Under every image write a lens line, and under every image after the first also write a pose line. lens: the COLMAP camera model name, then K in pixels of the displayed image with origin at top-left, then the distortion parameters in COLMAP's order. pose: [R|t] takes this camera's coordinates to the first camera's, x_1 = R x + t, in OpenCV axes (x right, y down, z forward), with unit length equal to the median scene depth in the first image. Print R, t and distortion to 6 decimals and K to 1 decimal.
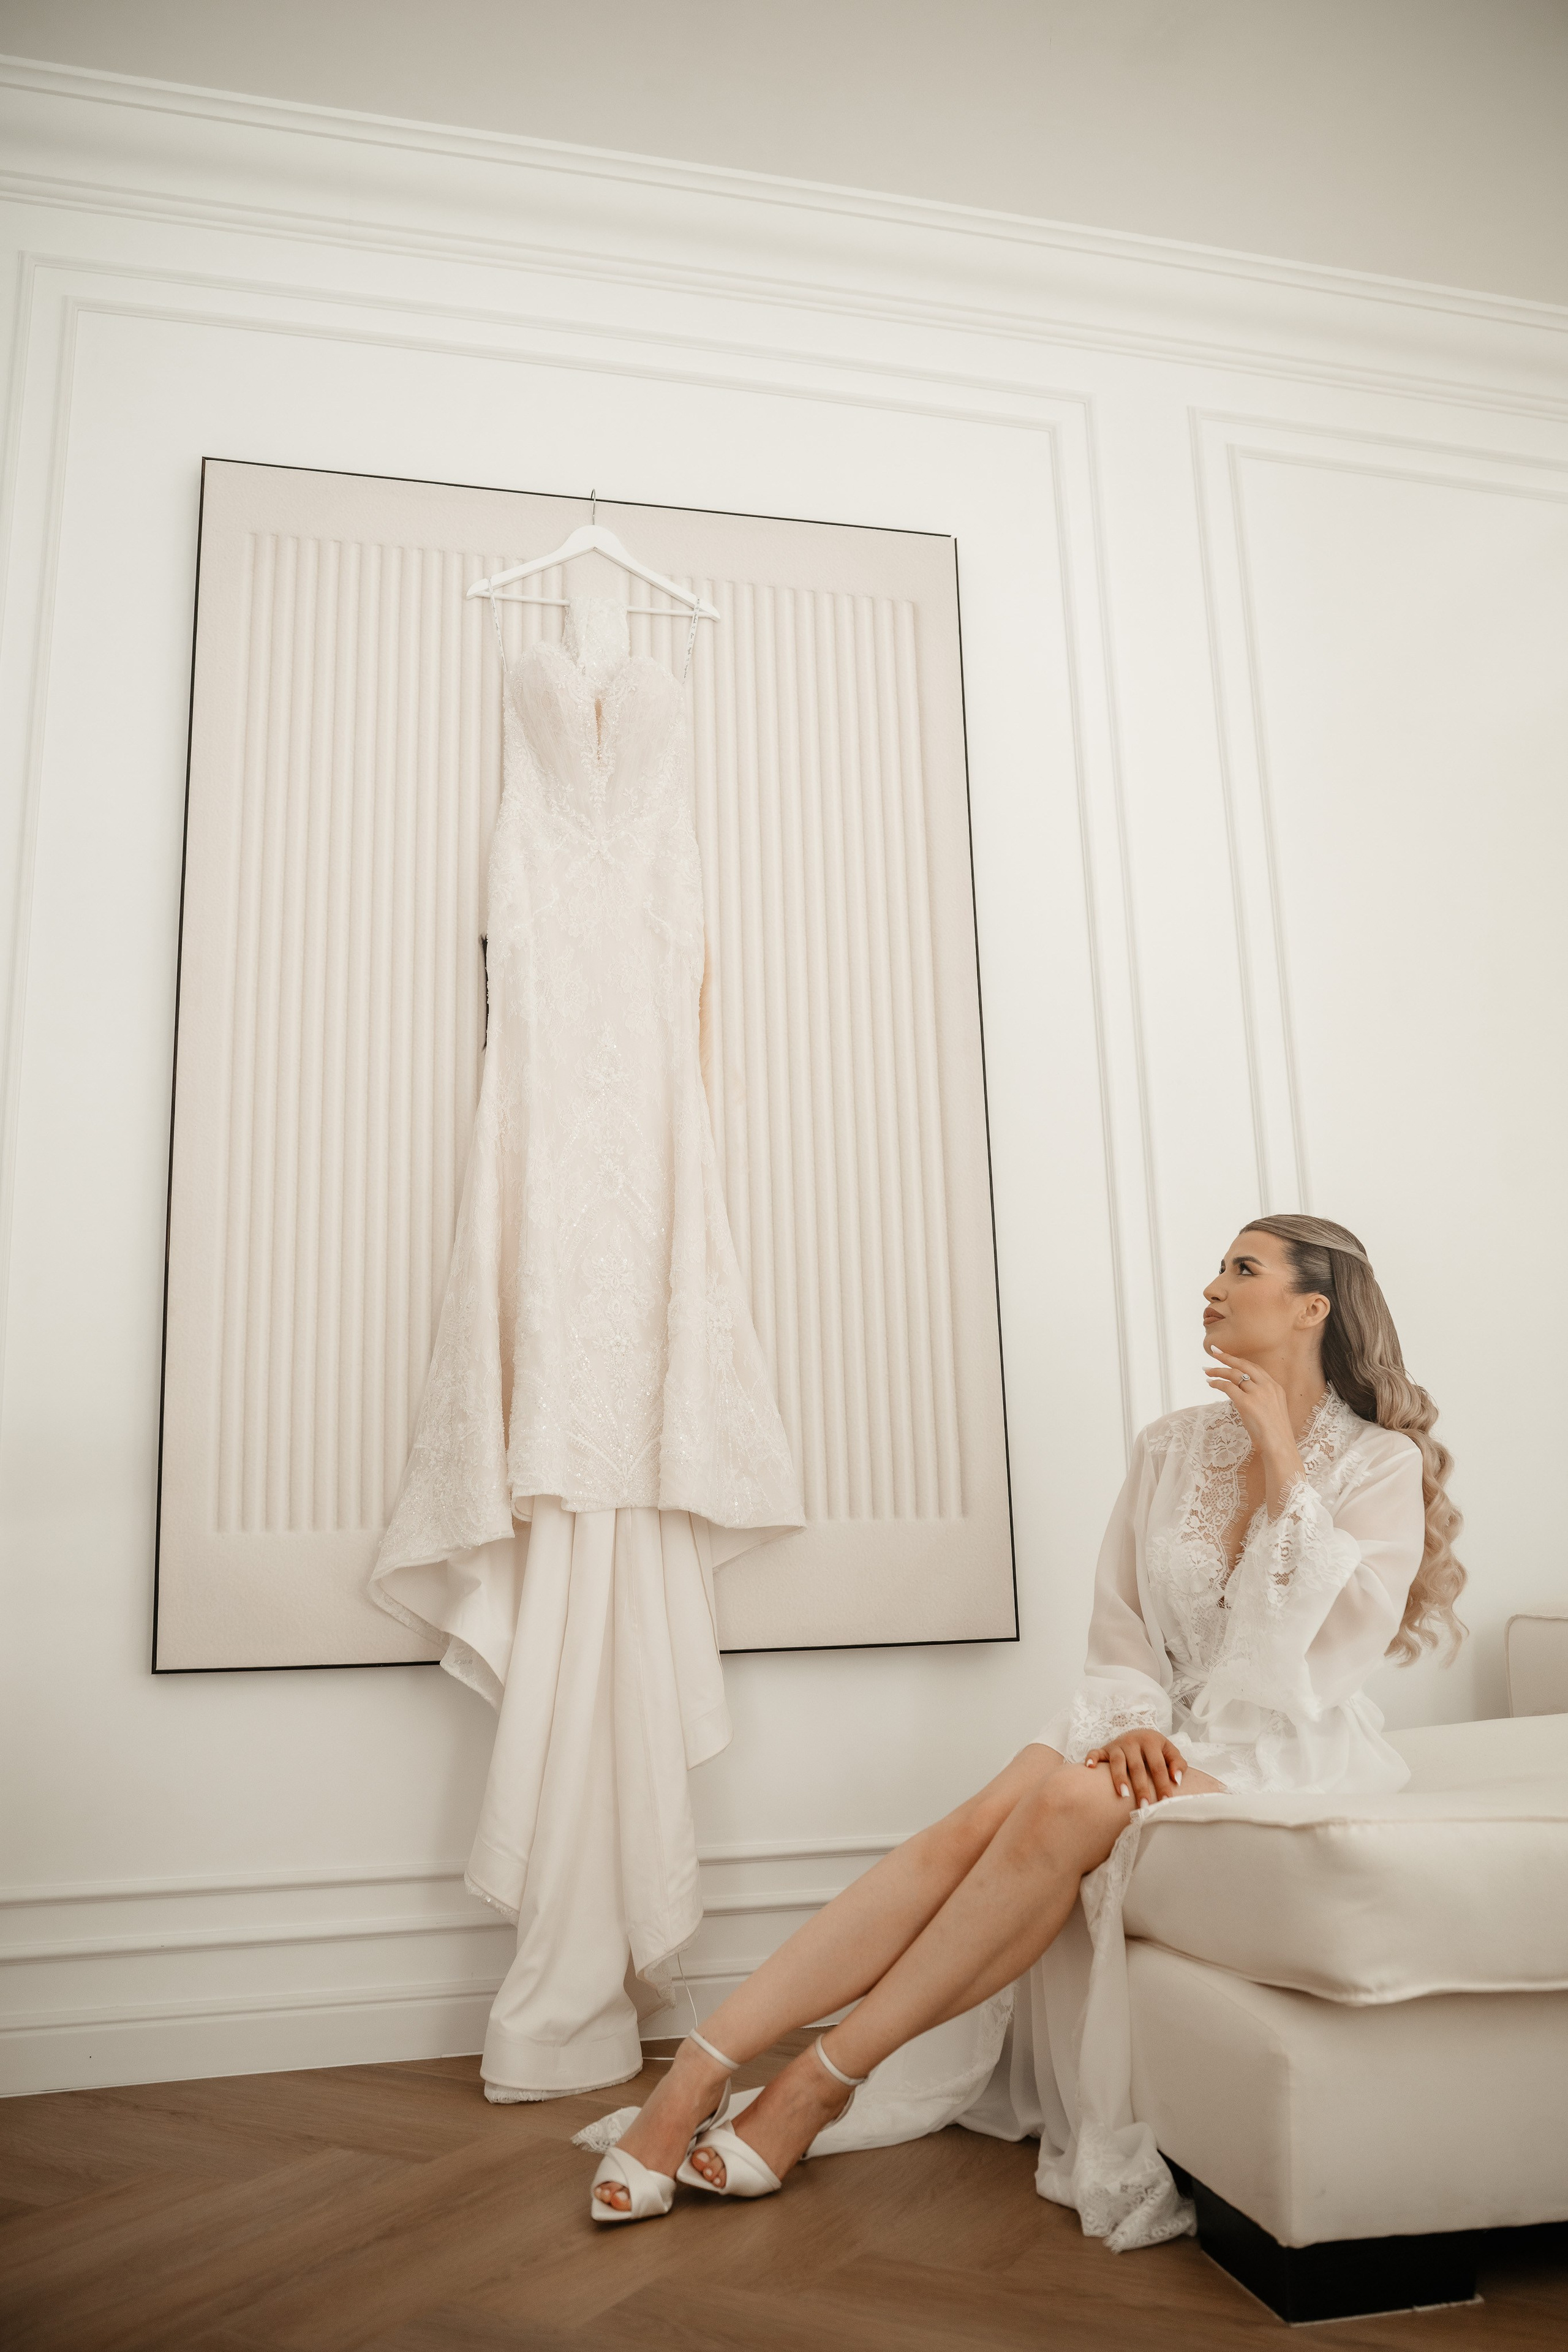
lens RADIAL K [[1960.0, 0, 784.0], [0, 1960.0, 1176.0], [0, 0, 1]] dist [-0.060852, 0.001934]
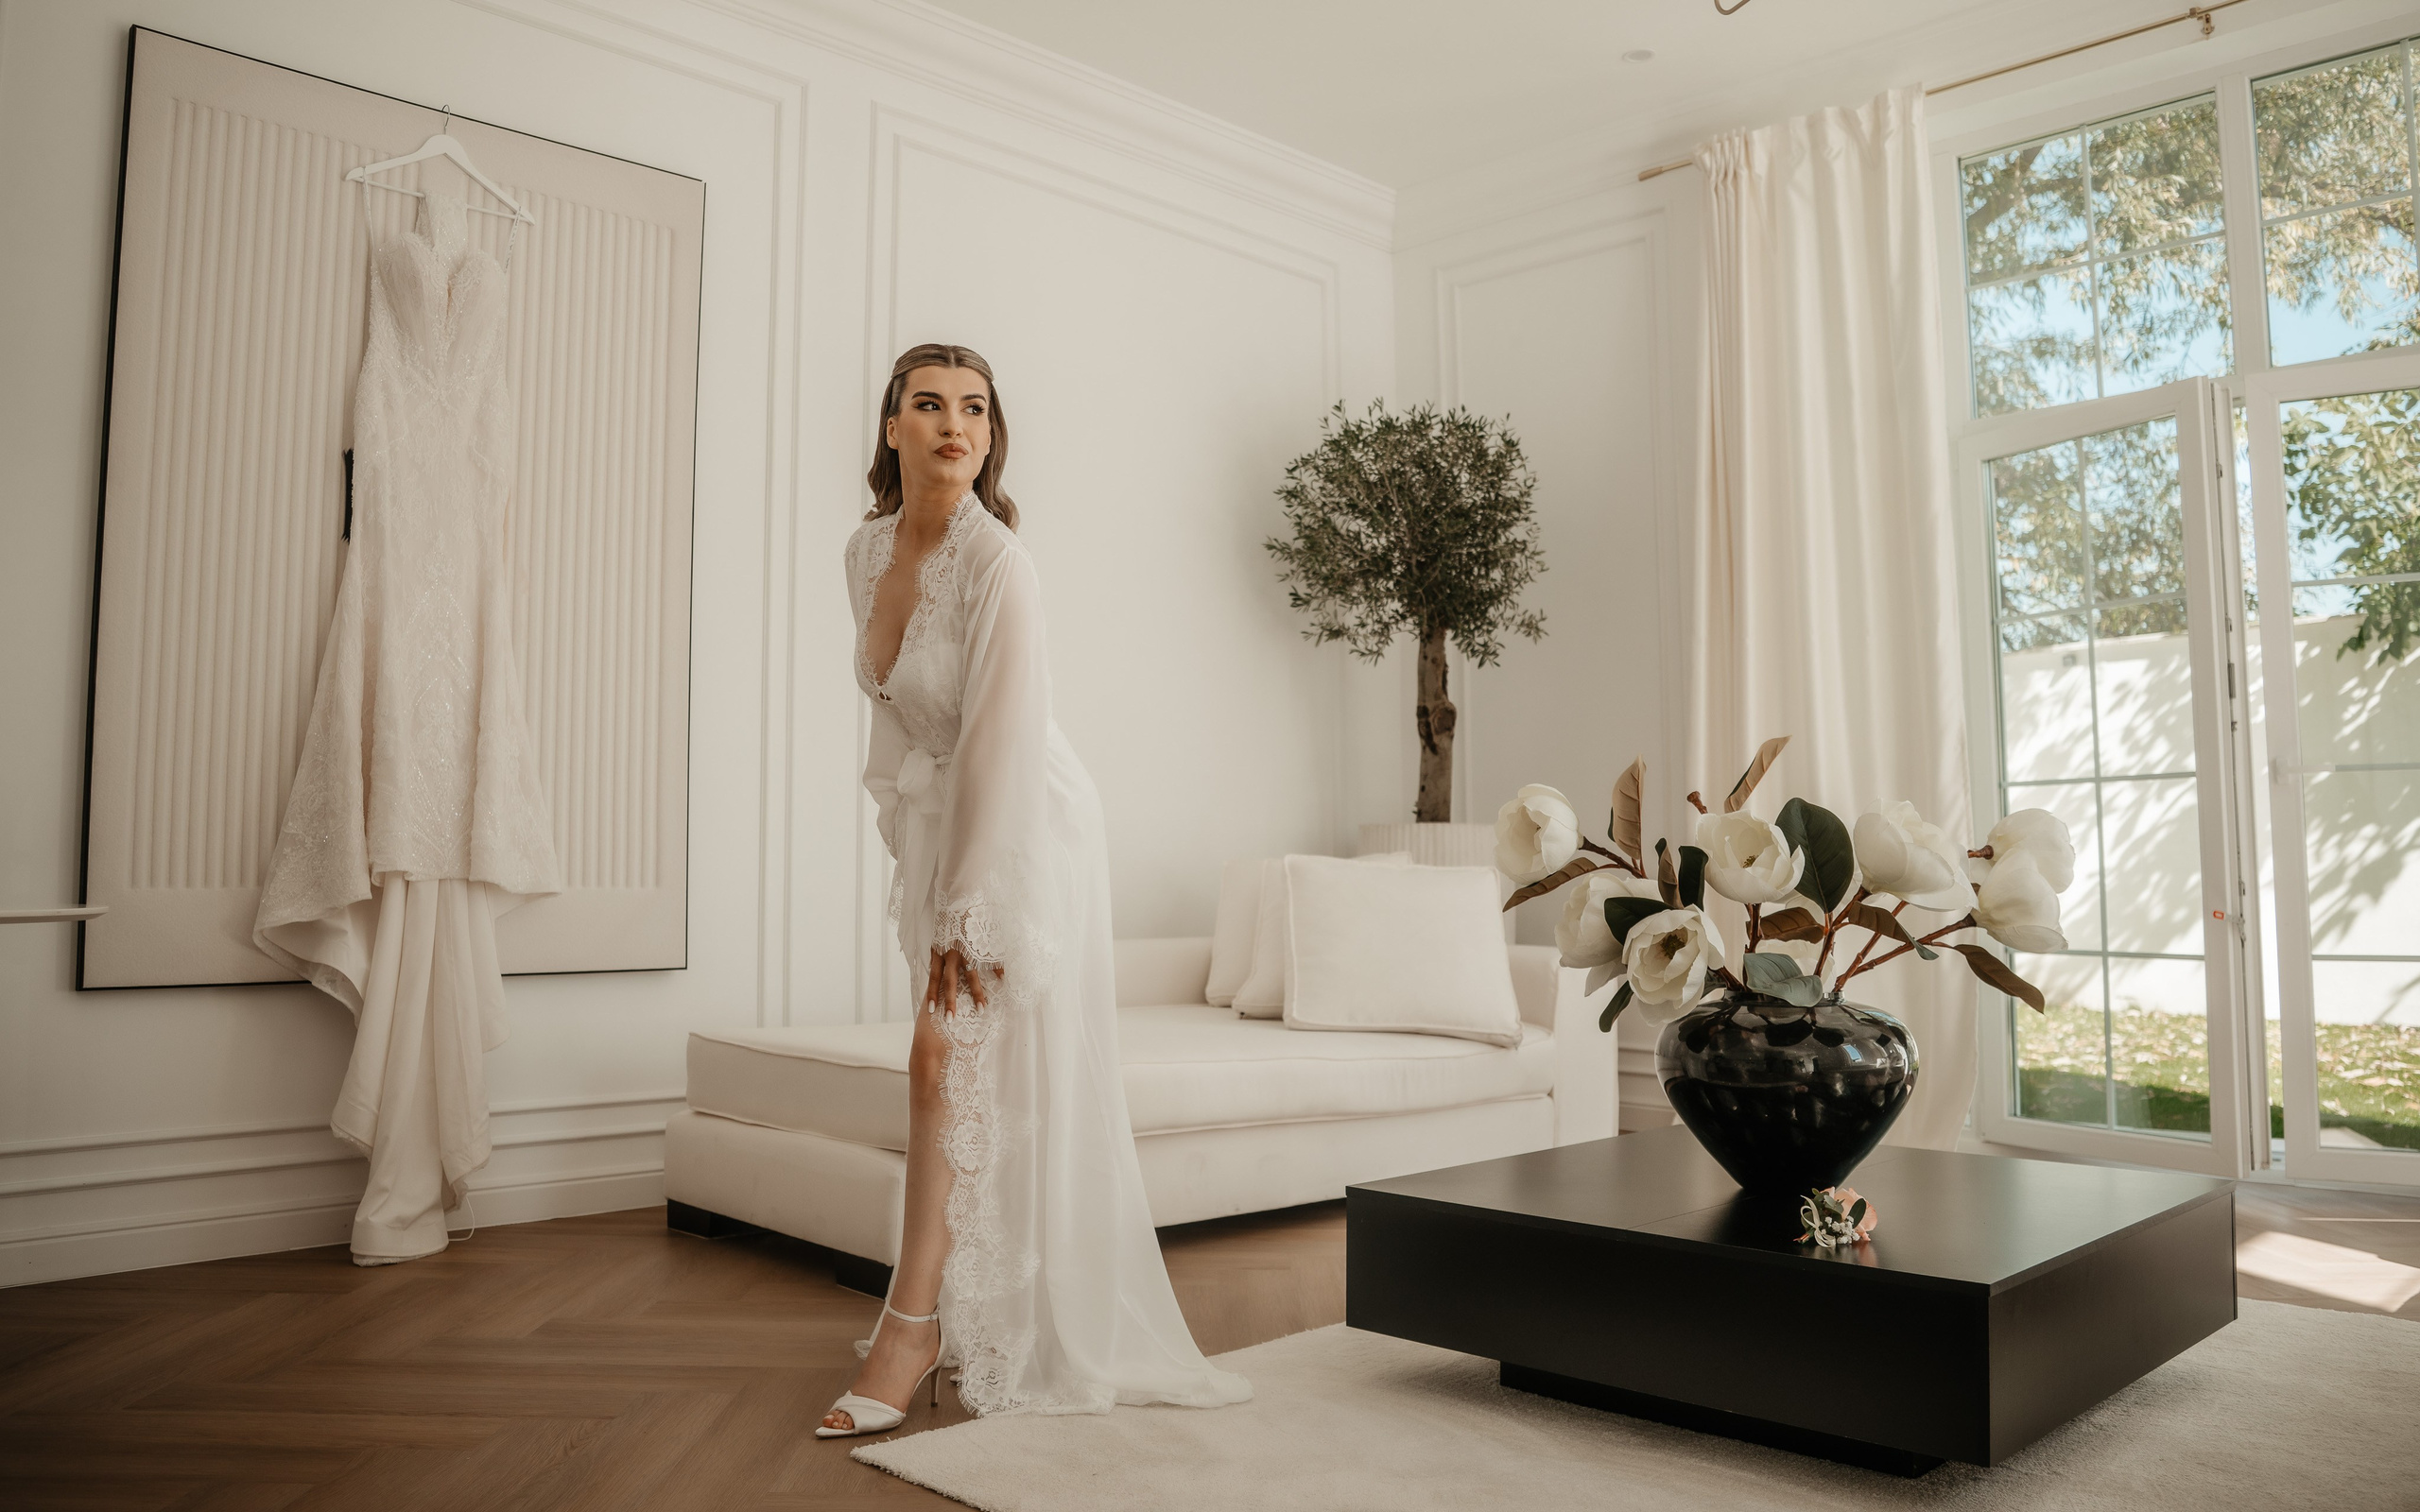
lens RADIAL K [[1837.0, 0, 1210.0], [0, 1837.0, 756.0], [0, 0, 1]] dist [-0.003538, -0.001089]
pose [[0.864022, 0.074719, 0.497878, -0.257145], [-0.144162, 0.984234, 0.102471, -0.133981], [-0.482372, -0.160313, 0.861172, -0.413162]]
